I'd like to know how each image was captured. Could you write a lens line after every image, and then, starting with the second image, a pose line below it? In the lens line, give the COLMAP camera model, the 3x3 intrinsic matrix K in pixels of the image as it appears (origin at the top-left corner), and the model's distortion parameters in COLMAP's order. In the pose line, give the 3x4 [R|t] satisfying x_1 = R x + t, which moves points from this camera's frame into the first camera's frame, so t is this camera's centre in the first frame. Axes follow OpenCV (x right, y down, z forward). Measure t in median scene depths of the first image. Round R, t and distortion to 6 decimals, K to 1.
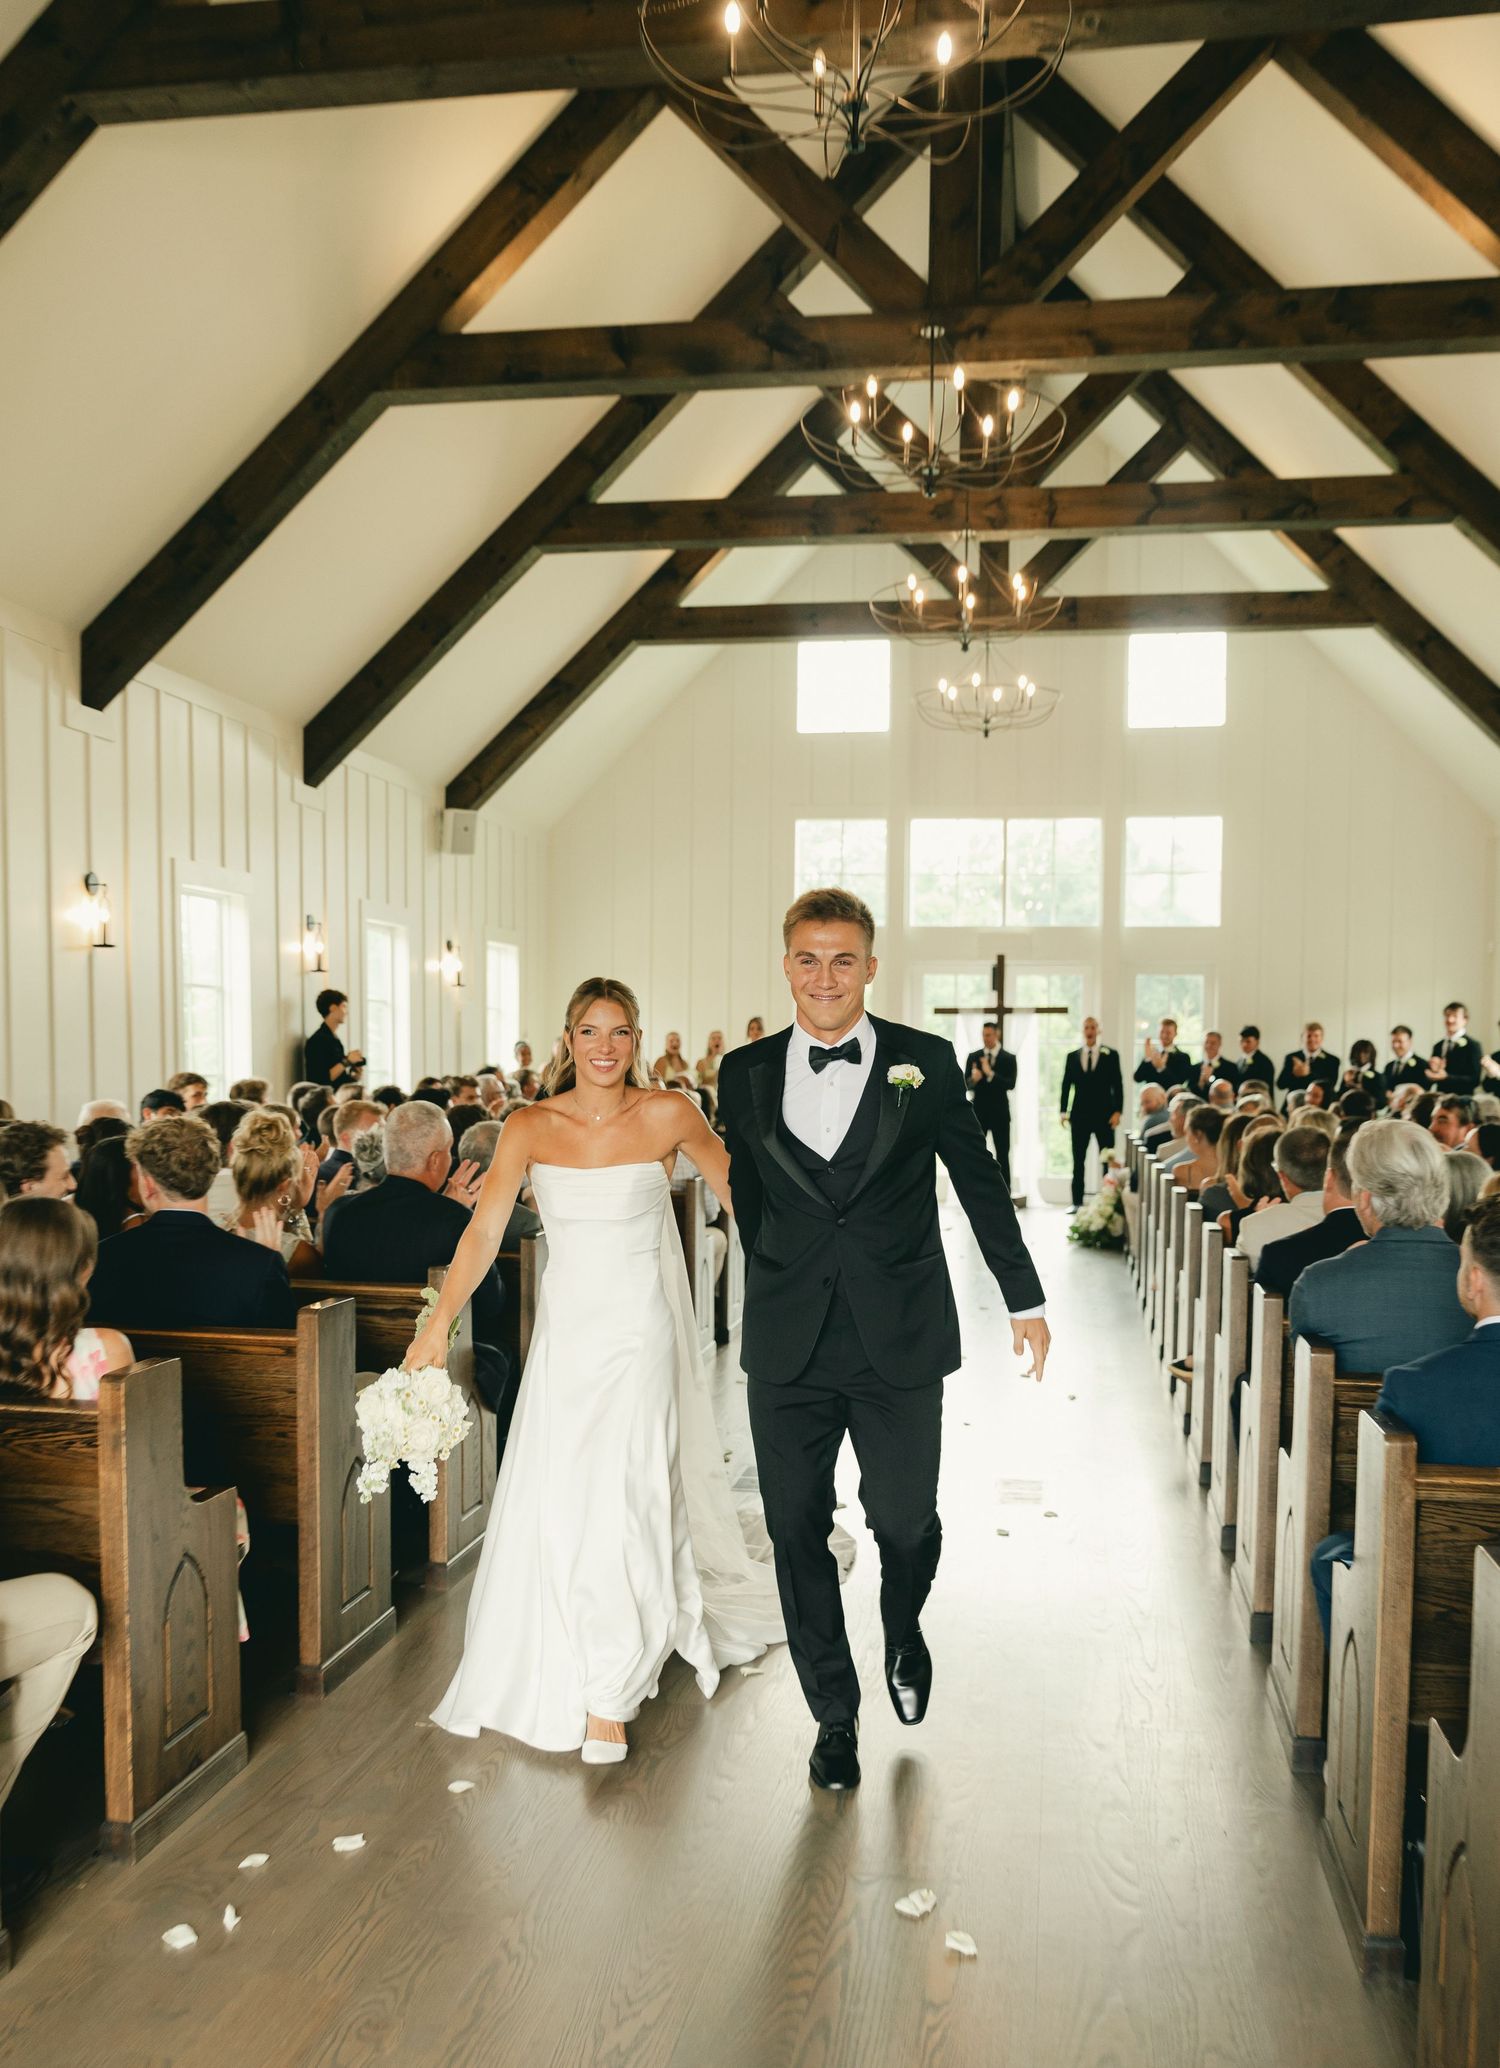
lens RADIAL K [[2173.4, 0, 750.0], [0, 2173.4, 1034.0], [0, 0, 1]] dist [0.000432, -0.000465]
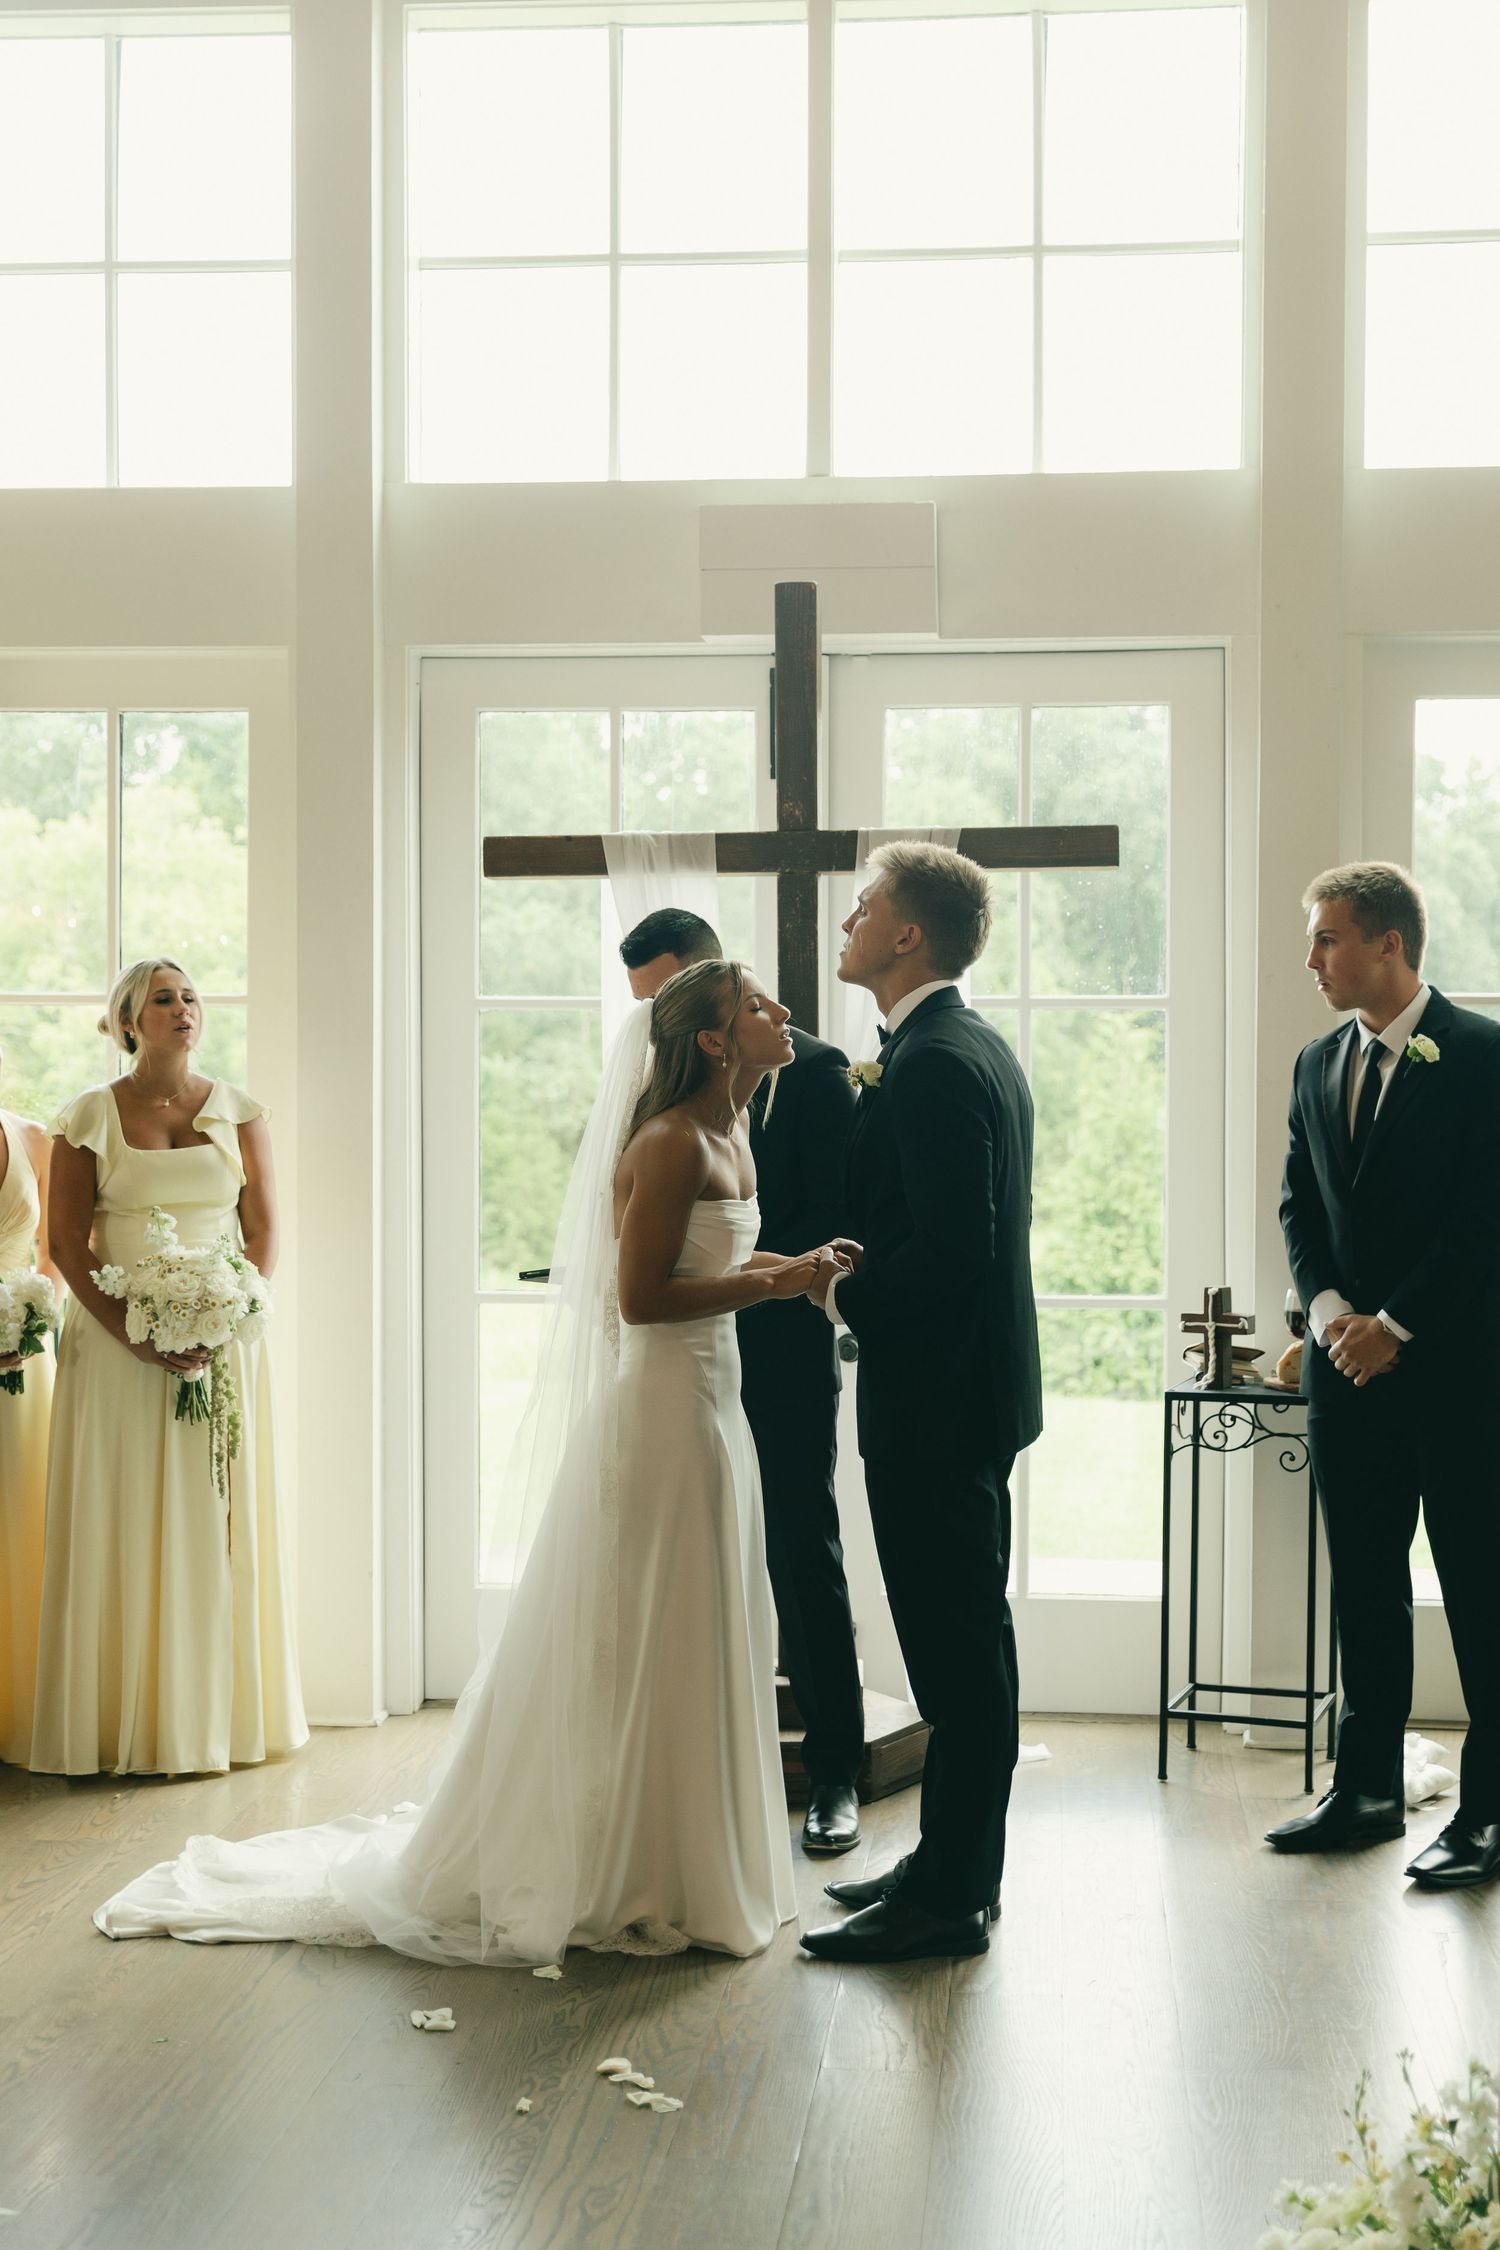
lens RADIAL K [[3019.1, 0, 750.0], [0, 3019.1, 1125.0], [0, 0, 1]] dist [0.019497, -0.026244]
pose [[0.998748, -0.005539, 0.049721, 0.094722], [0.004116, 0.999580, 0.028676, 0.007563], [-0.049859, -0.028435, 0.998351, 0.691643]]
